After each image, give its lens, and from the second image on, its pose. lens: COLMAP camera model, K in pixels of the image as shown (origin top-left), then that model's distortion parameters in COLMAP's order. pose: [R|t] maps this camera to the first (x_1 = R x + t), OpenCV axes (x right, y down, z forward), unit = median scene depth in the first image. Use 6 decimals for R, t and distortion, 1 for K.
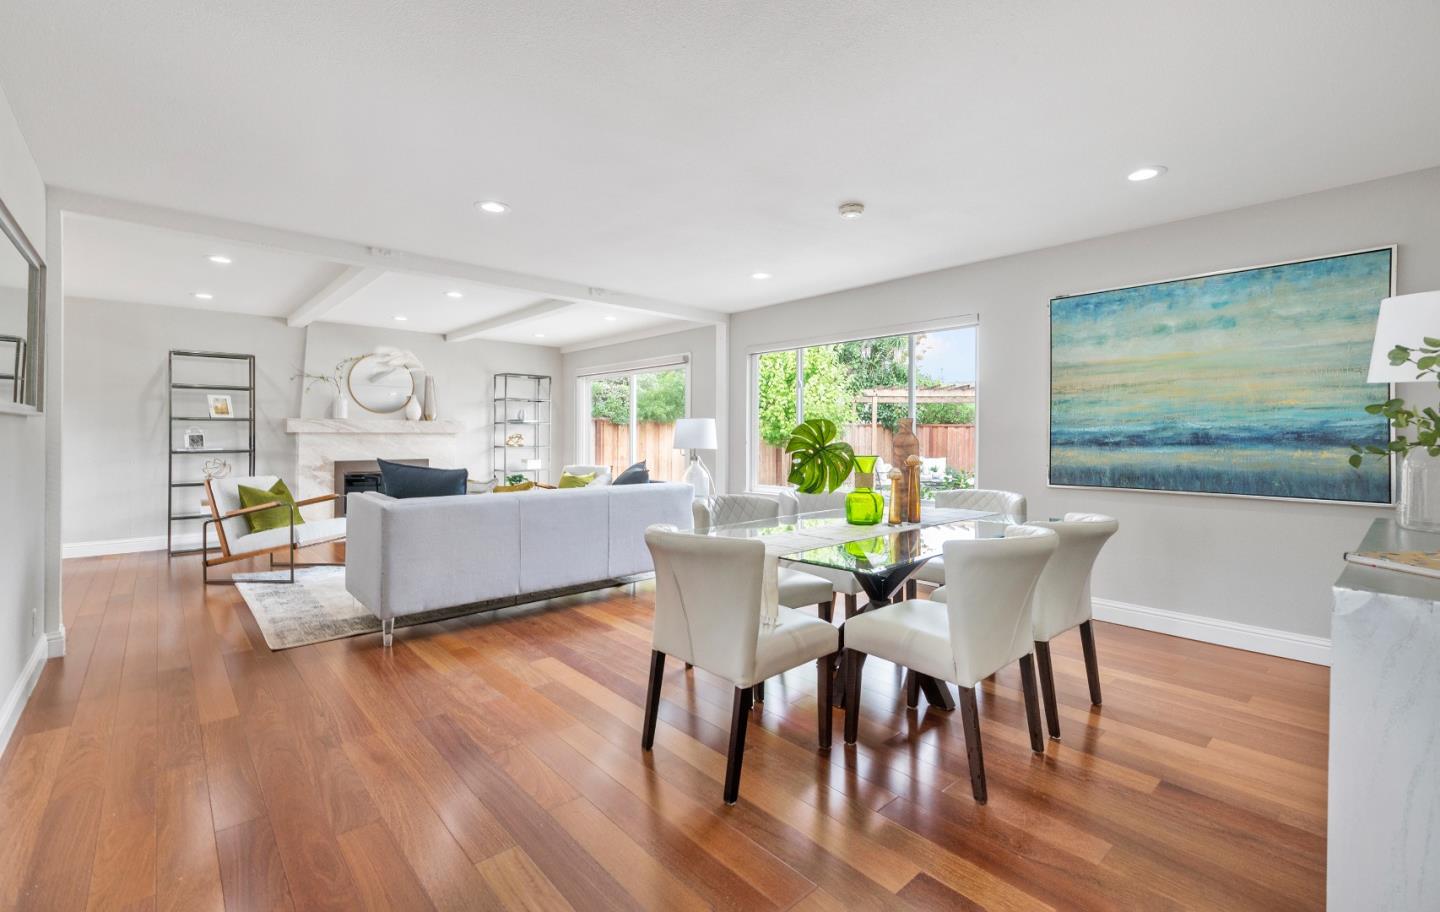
lens RADIAL K [[624.1, 0, 719.7], [0, 624.1, 435.4], [0, 0, 1]] dist [-0.000720, -0.000214]
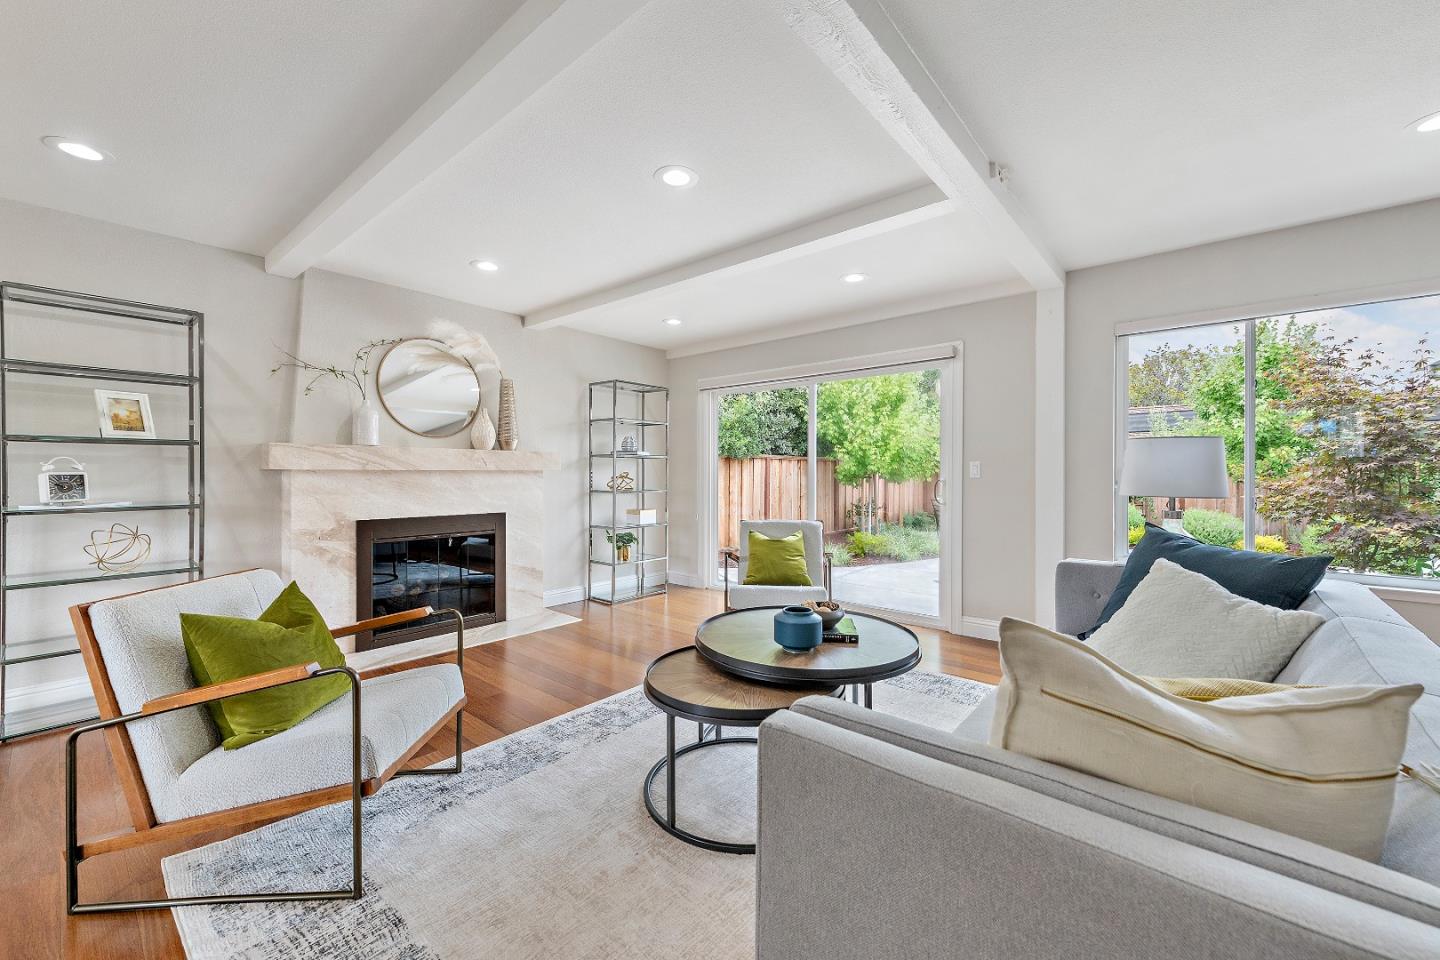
lens RADIAL K [[573.2, 0, 720.0], [0, 573.2, 480.0], [0, 0, 1]] dist [0.002383, 0.000195]
pose [[0.992506, -0.002116, 0.122181, -0.398623], [0.000821, 0.999943, 0.010643, -0.000606], [-0.122197, -0.010463, 0.992451, 0.502559]]
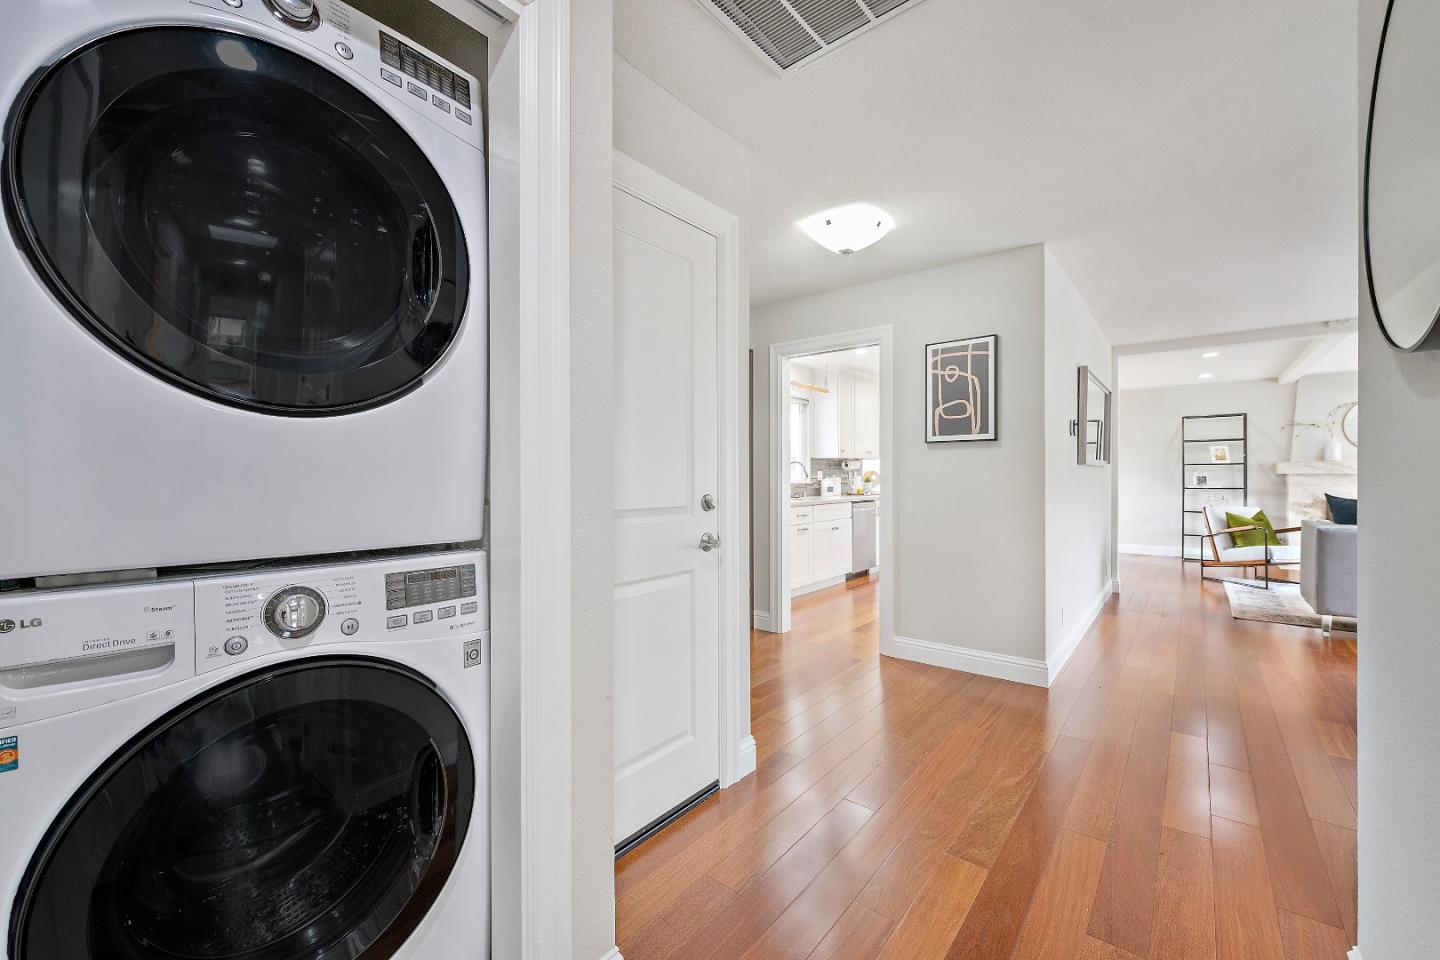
lens RADIAL K [[597.8, 0, 720.0], [0, 597.8, 480.0], [0, 0, 1]] dist [0.000708, 0.000105]
pose [[0.165222, 0.002095, -0.986254, 0.274289], [0.000544, 0.999997, 0.002215, 0.004254], [0.986256, -0.000903, 0.165220, -0.253058]]
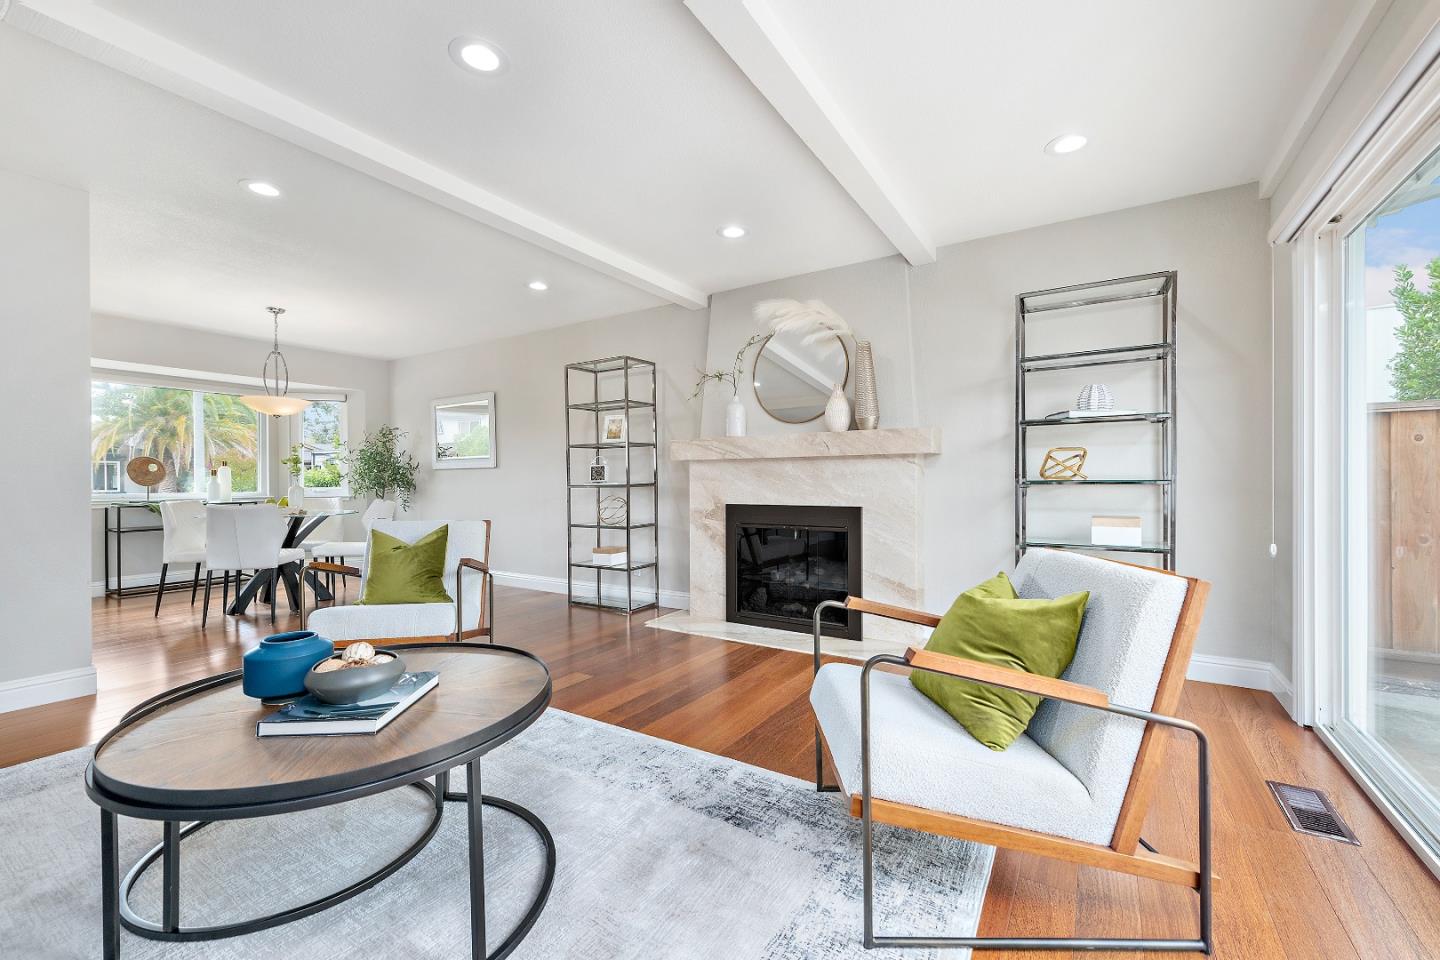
lens RADIAL K [[573.2, 0, 720.0], [0, 573.2, 480.0], [0, 0, 1]] dist [0.002383, 0.000195]
pose [[0.251306, -0.002550, -0.967904, -0.060828], [0.003137, 0.999993, -0.001820, 0.019785], [0.967902, -0.002579, 0.251313, 0.947563]]
